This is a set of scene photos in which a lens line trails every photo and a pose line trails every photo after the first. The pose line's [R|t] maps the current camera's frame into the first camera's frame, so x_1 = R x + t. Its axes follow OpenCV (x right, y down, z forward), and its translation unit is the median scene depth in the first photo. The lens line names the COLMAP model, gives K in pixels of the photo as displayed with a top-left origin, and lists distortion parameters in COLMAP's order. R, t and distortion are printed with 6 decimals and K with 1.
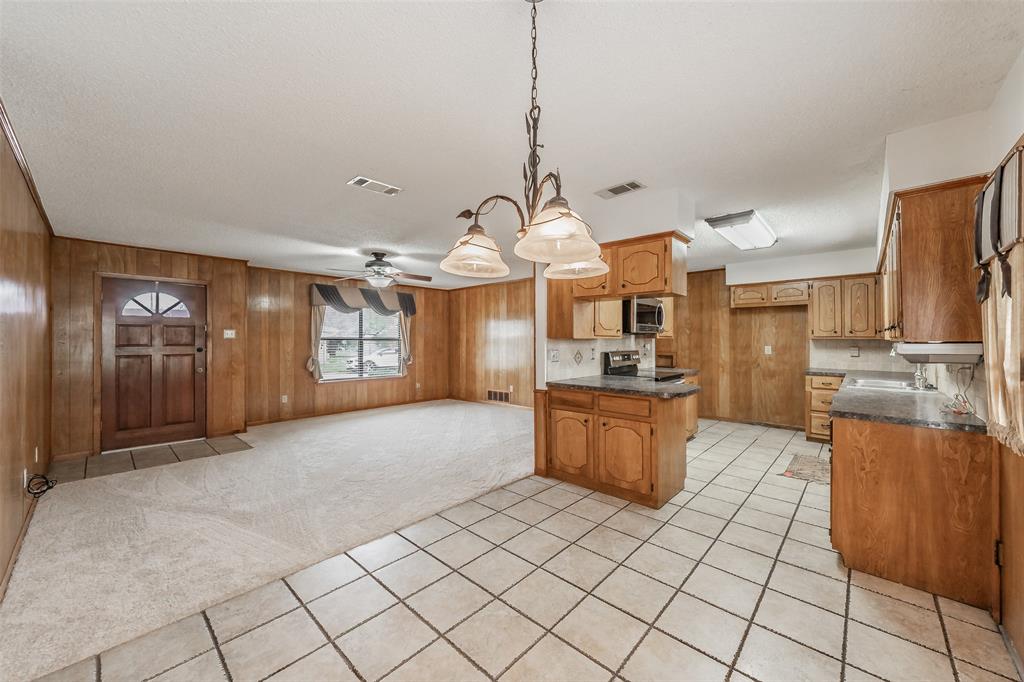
lens RADIAL K [[412.7, 0, 539.7], [0, 412.7, 338.0], [0, 0, 1]] dist [0.000203, -0.000148]
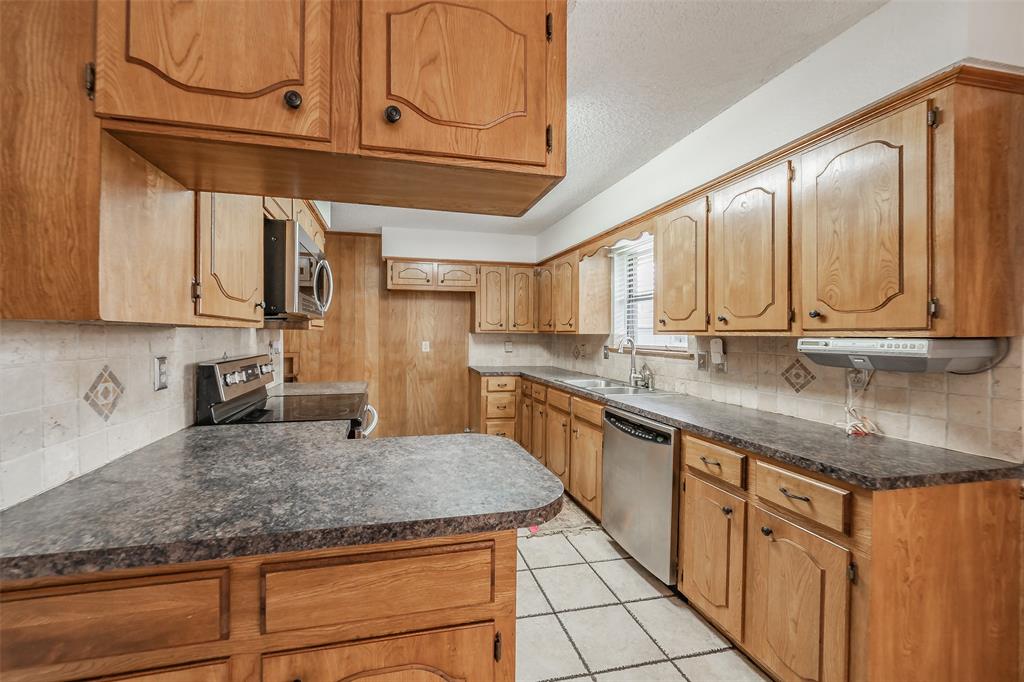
lens RADIAL K [[388.7, 0, 488.0], [0, 388.7, 336.7], [0, 0, 1]] dist [-0.001396, -0.000044]
pose [[0.599420, -0.001145, 0.800434, 0.030029], [-0.008369, 0.999935, 0.007698, 0.004081], [-0.800391, -0.011313, 0.599371, 0.505411]]
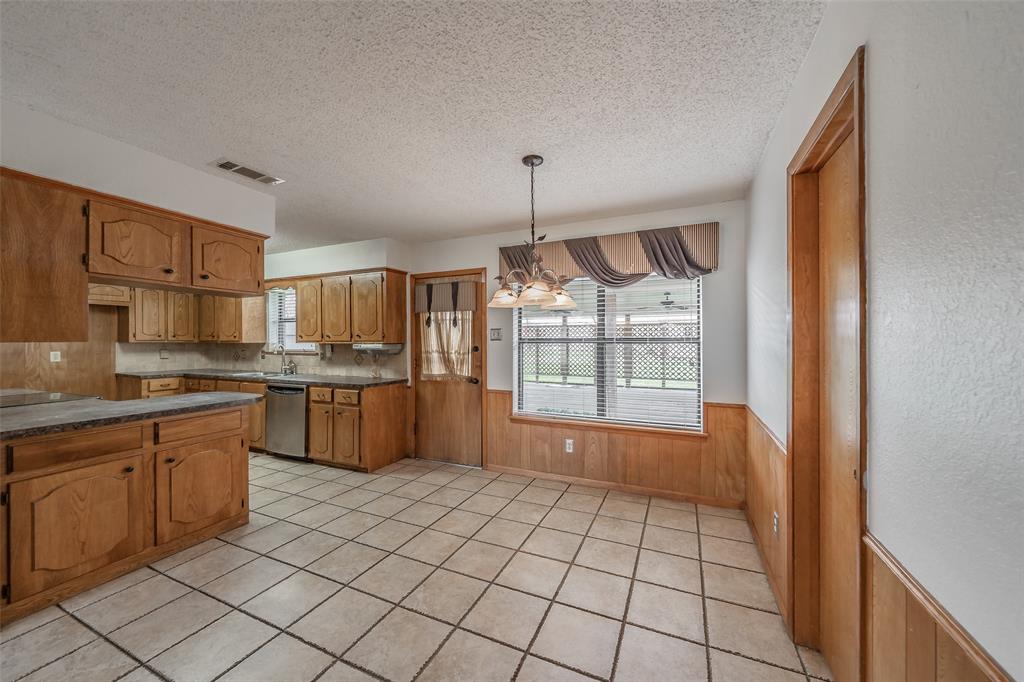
lens RADIAL K [[357.7, 0, 507.8], [0, 357.7, 340.9], [0, 0, 1]] dist [-0.000374, -0.000037]
pose [[-0.283611, 0.002230, 0.958937, -0.397128], [0.000005, 0.999997, -0.002324, 0.000342], [-0.958939, -0.000655, -0.283610, 0.393644]]
